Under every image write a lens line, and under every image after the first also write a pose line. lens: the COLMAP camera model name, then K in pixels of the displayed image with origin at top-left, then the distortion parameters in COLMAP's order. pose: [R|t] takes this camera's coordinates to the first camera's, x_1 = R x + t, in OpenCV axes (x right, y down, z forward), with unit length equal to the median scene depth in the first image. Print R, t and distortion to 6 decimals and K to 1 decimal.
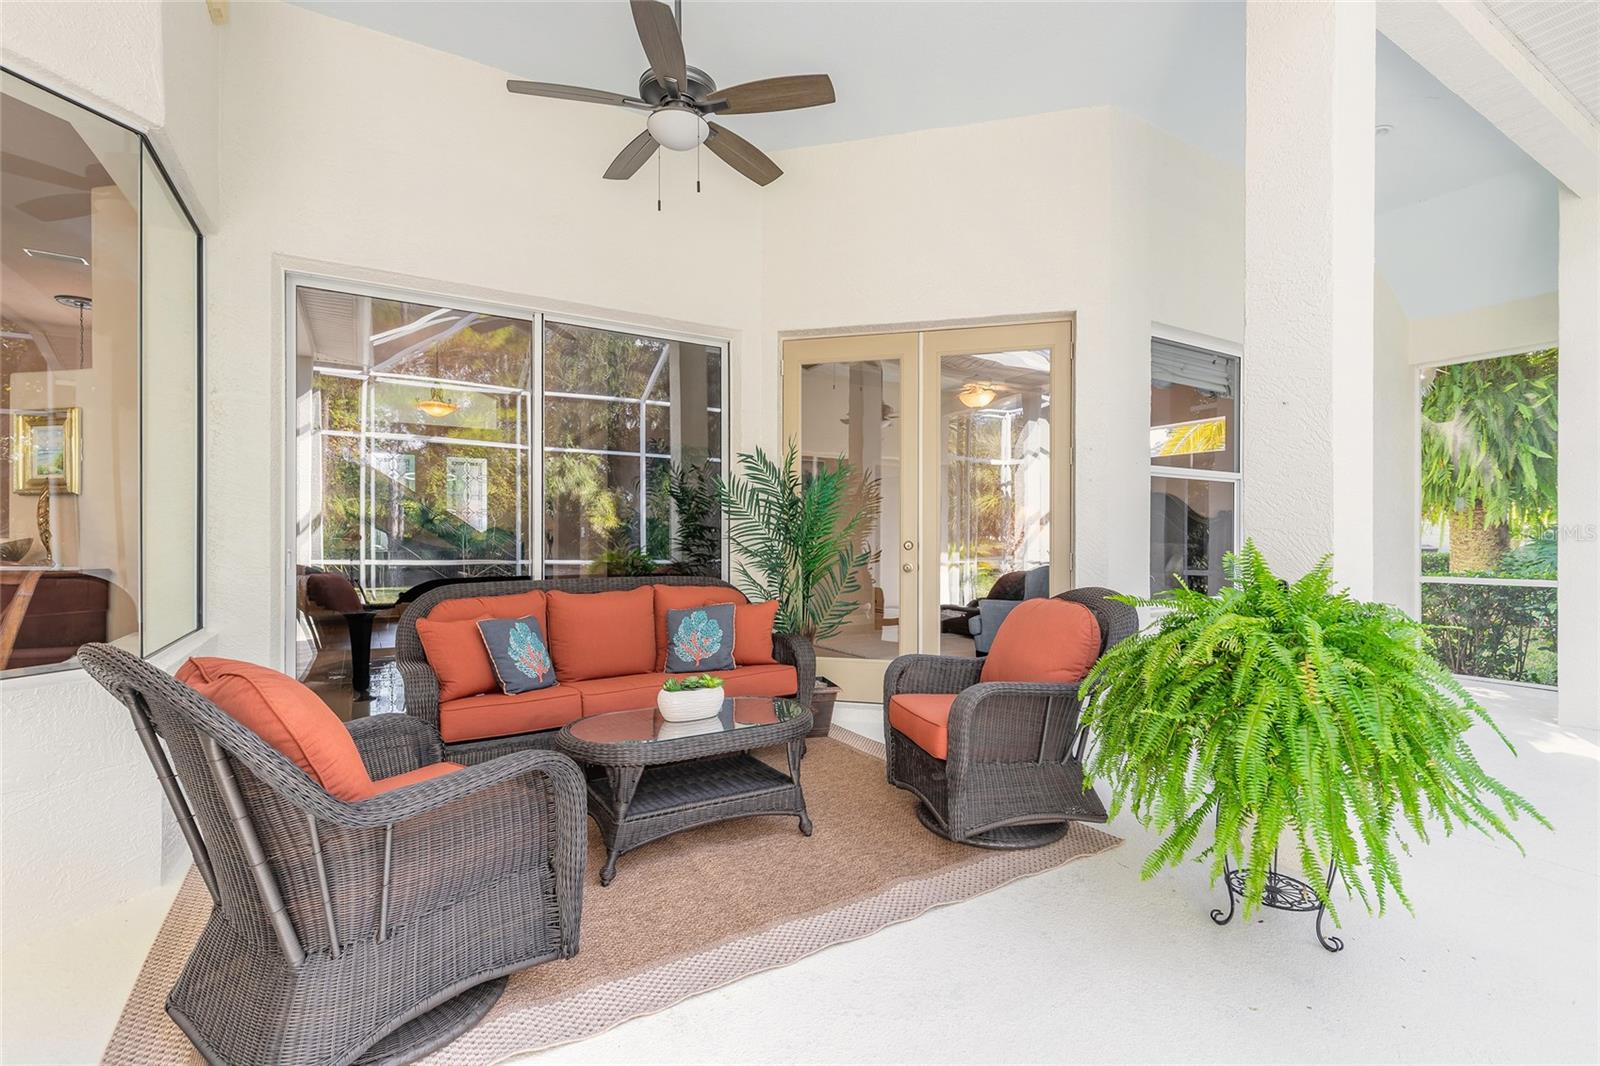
lens RADIAL K [[725.5, 0, 793.7], [0, 725.5, 537.8], [0, 0, 1]] dist [0.004546, 0.000185]
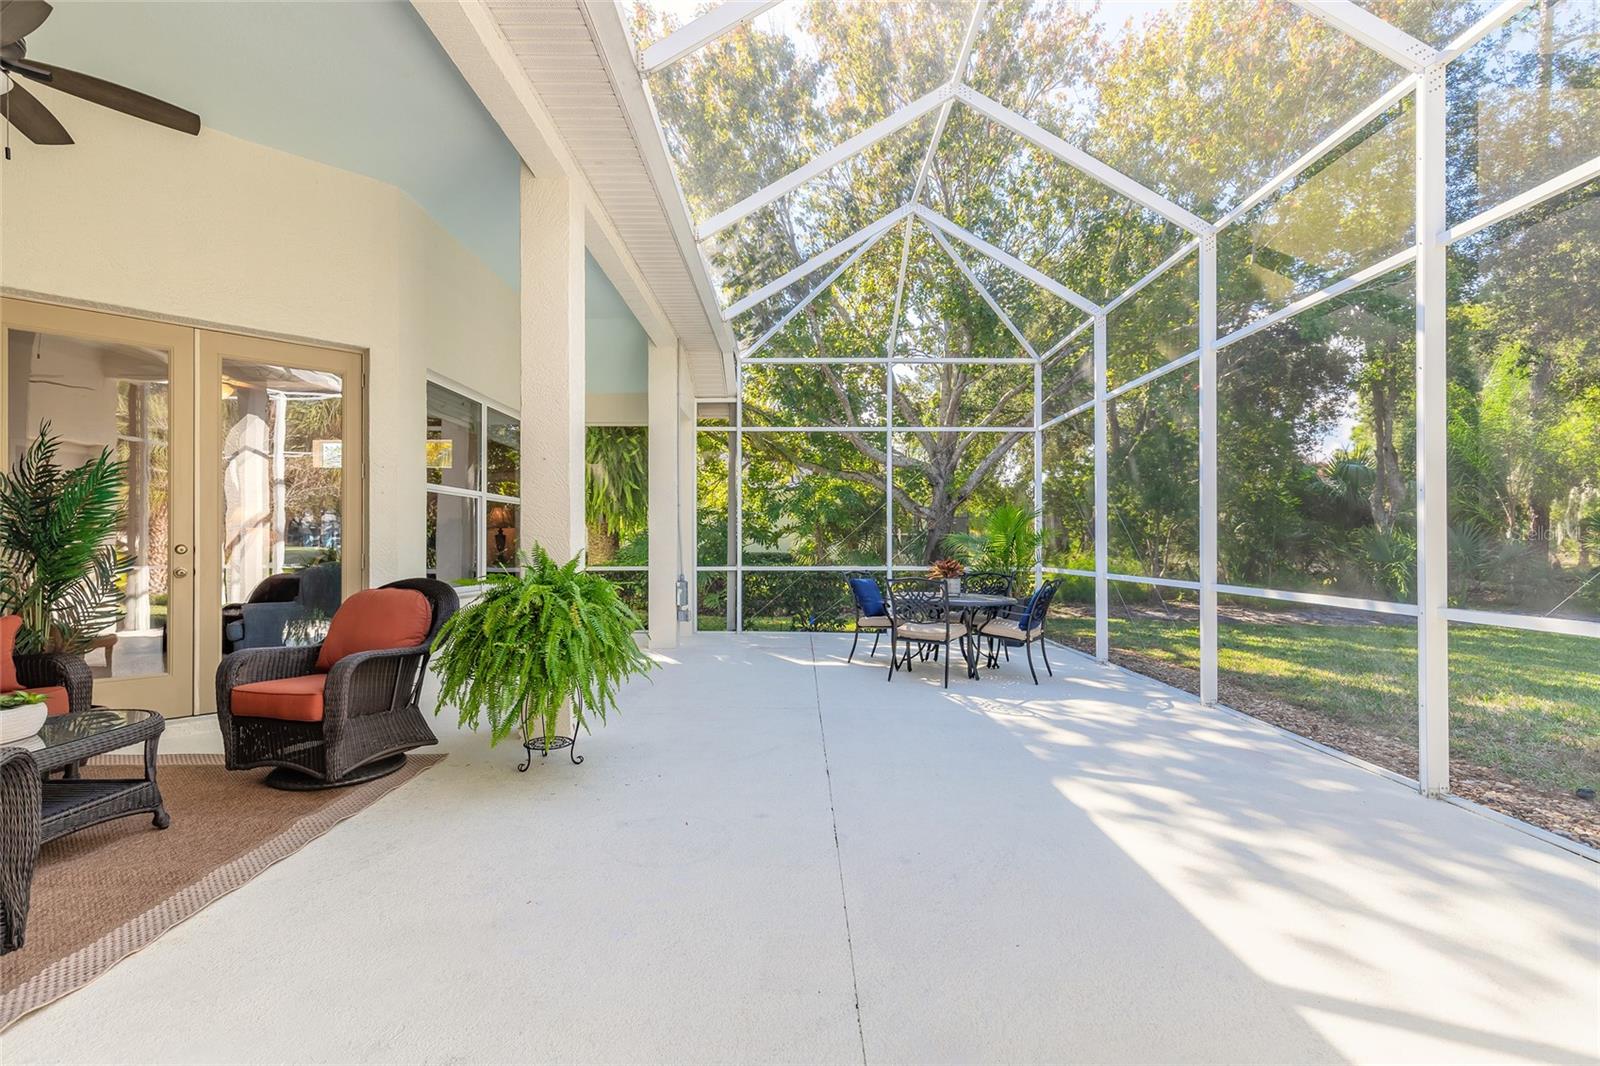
lens RADIAL K [[725.5, 0, 793.7], [0, 725.5, 537.8], [0, 0, 1]] dist [0.004546, 0.000185]
pose [[0.519198, 0.001295, 0.854653, -0.419160], [0.001952, 0.999994, -0.002701, -0.000257], [-0.854652, 0.003071, 0.519192, -0.322249]]
